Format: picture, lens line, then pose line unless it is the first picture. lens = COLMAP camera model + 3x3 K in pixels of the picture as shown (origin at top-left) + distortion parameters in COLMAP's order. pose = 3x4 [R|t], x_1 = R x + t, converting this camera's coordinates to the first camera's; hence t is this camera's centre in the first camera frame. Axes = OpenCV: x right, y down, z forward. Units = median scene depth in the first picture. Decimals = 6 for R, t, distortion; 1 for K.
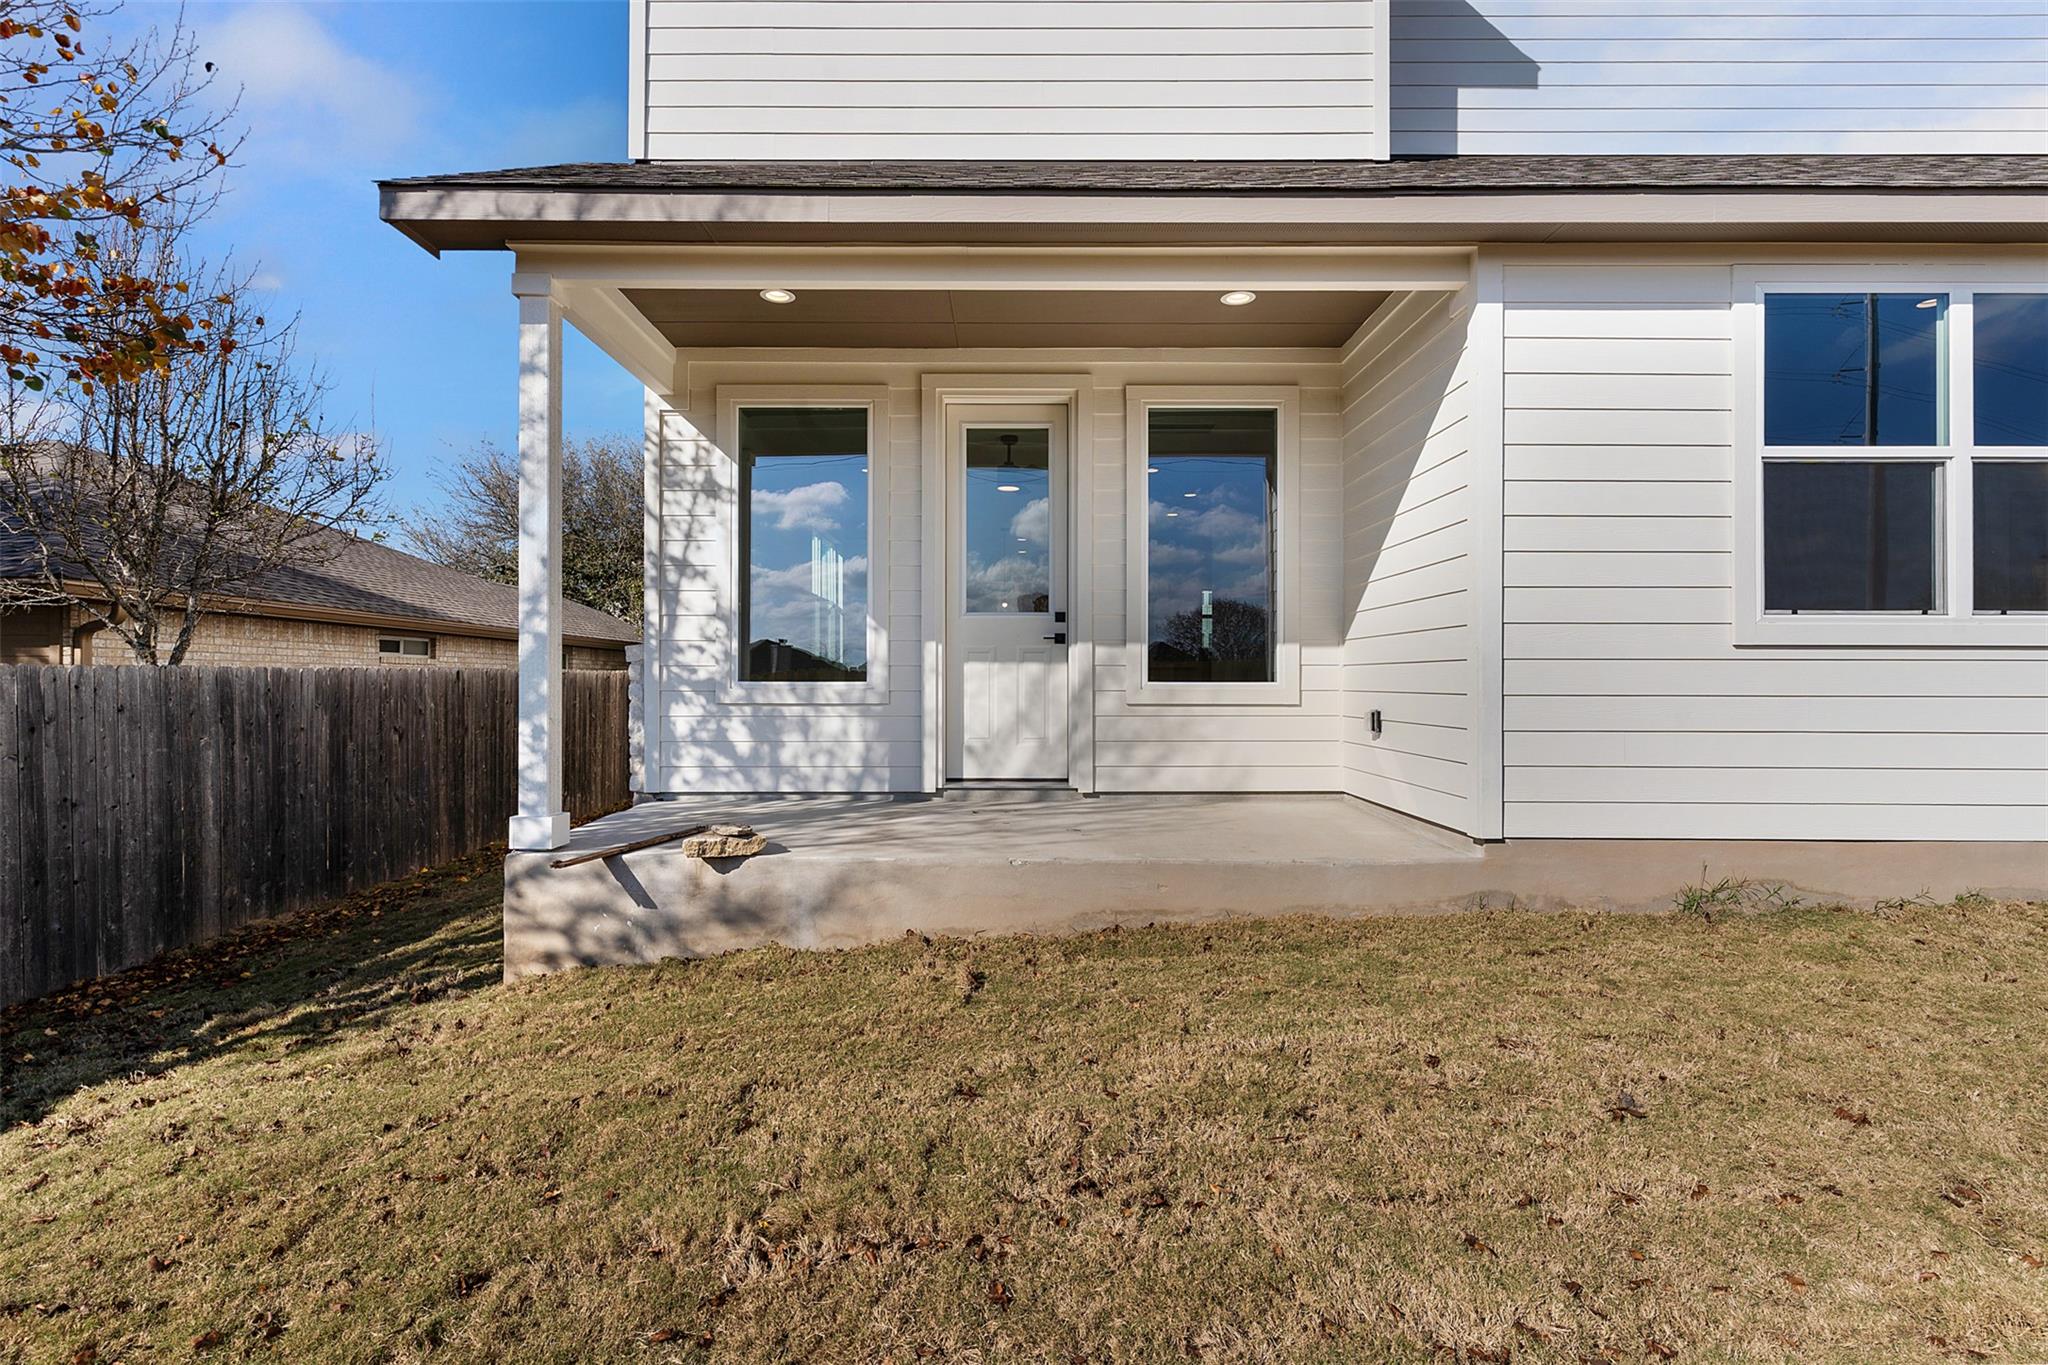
lens RADIAL K [[990.6, 0, 1026.7], [0, 990.6, 668.6], [0, 0, 1]] dist [0.011674, -0.002221]
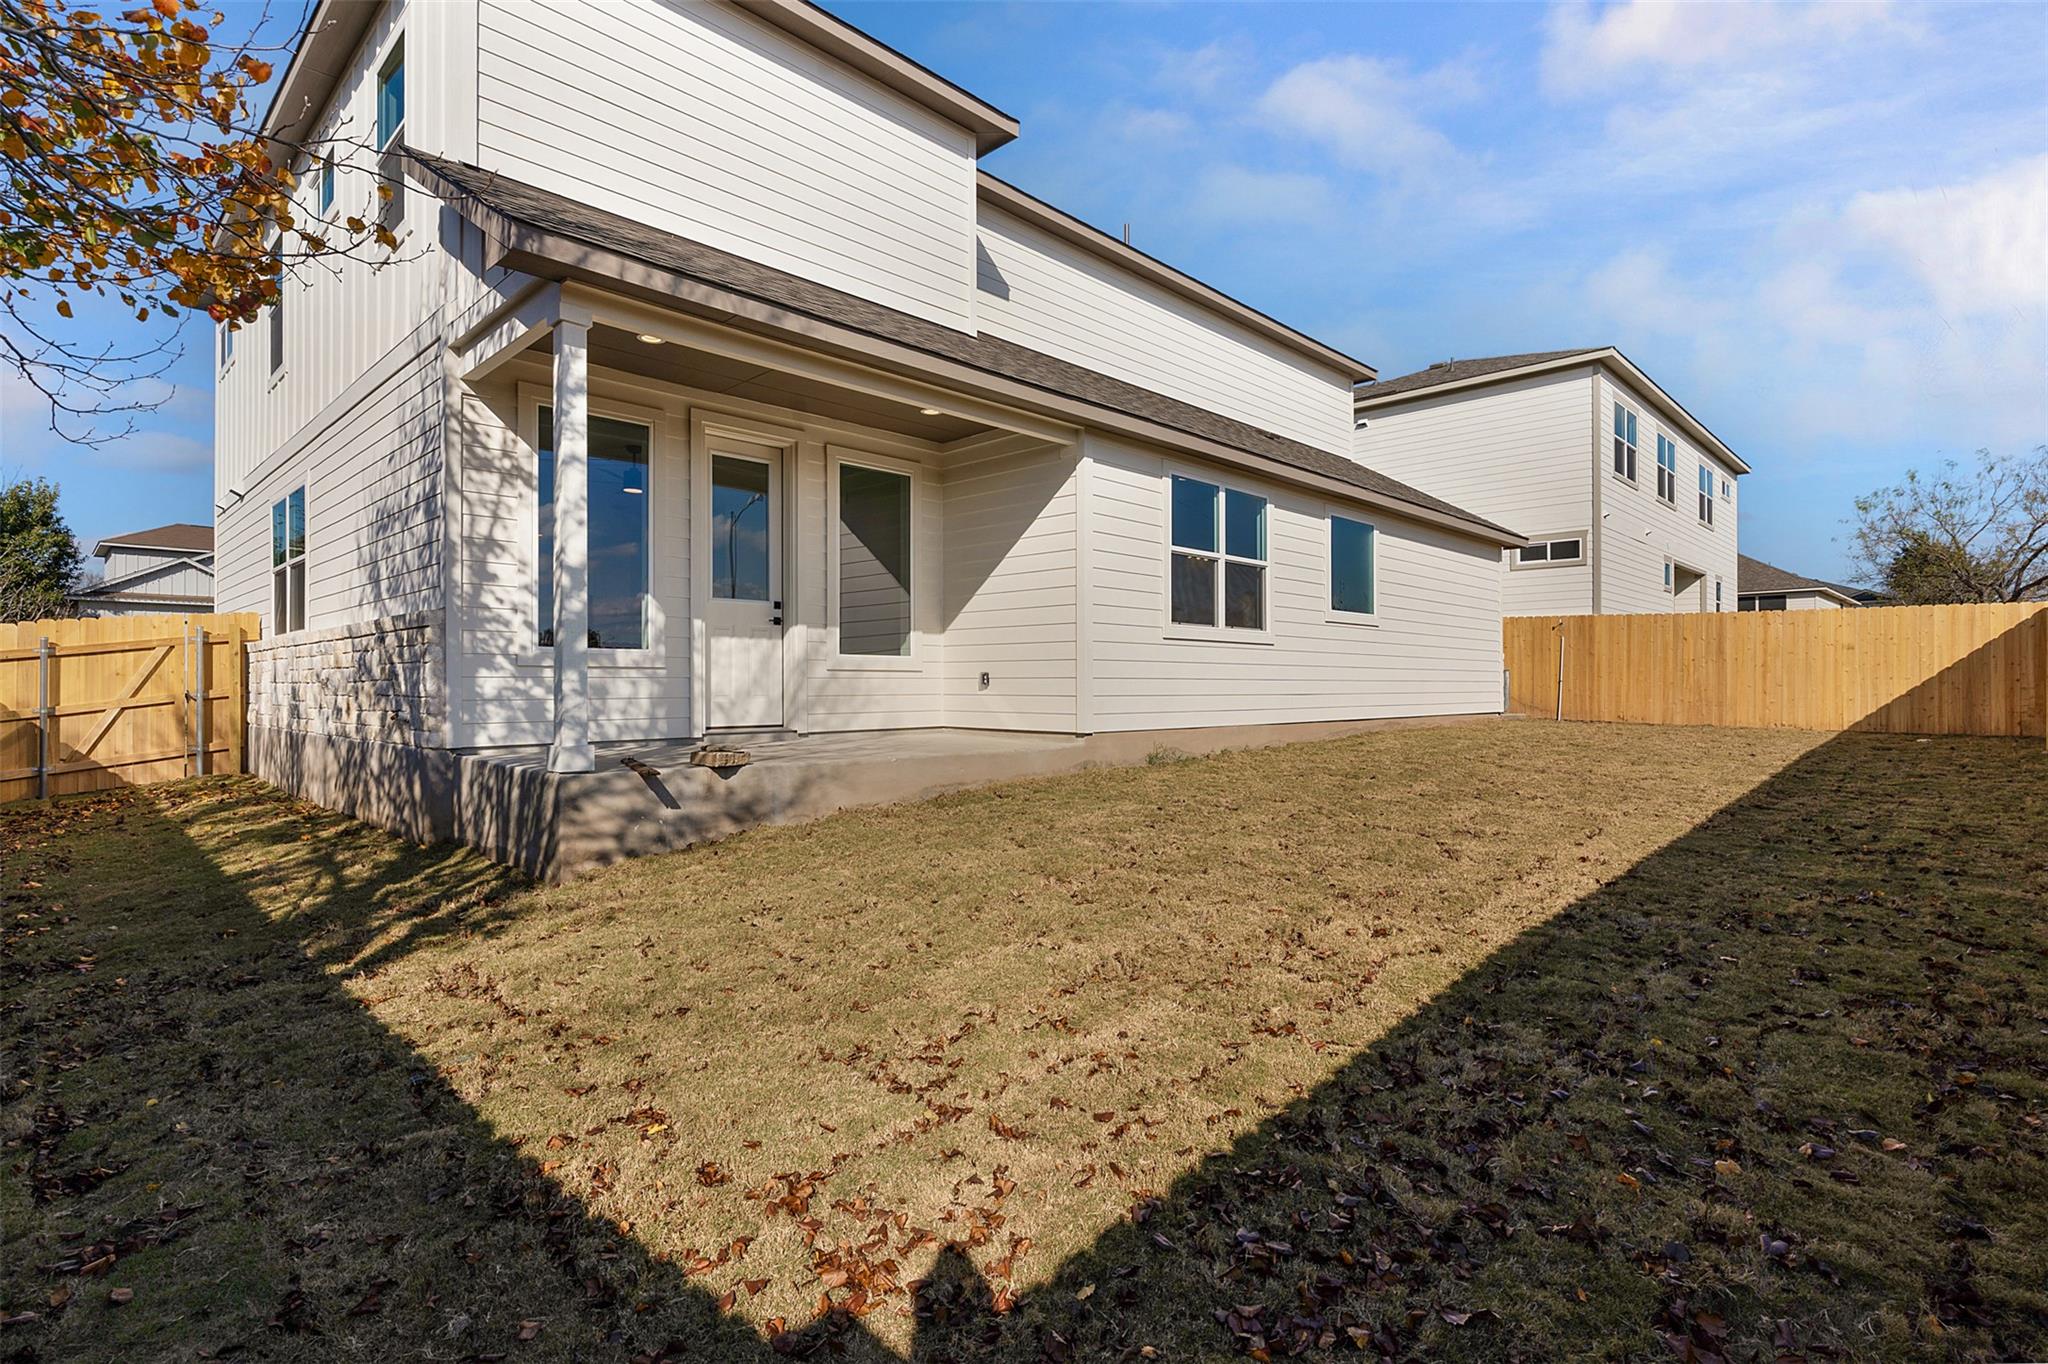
lens RADIAL K [[990.6, 0, 1002.0], [0, 990.6, 676.1], [0, 0, 1]] dist [0.011674, -0.002221]
pose [[0.709396, 0.002016, 0.704808, -0.750110], [-0.007948, 0.999955, 0.005139, 0.036780], [-0.704766, -0.009247, 0.709380, -0.188897]]
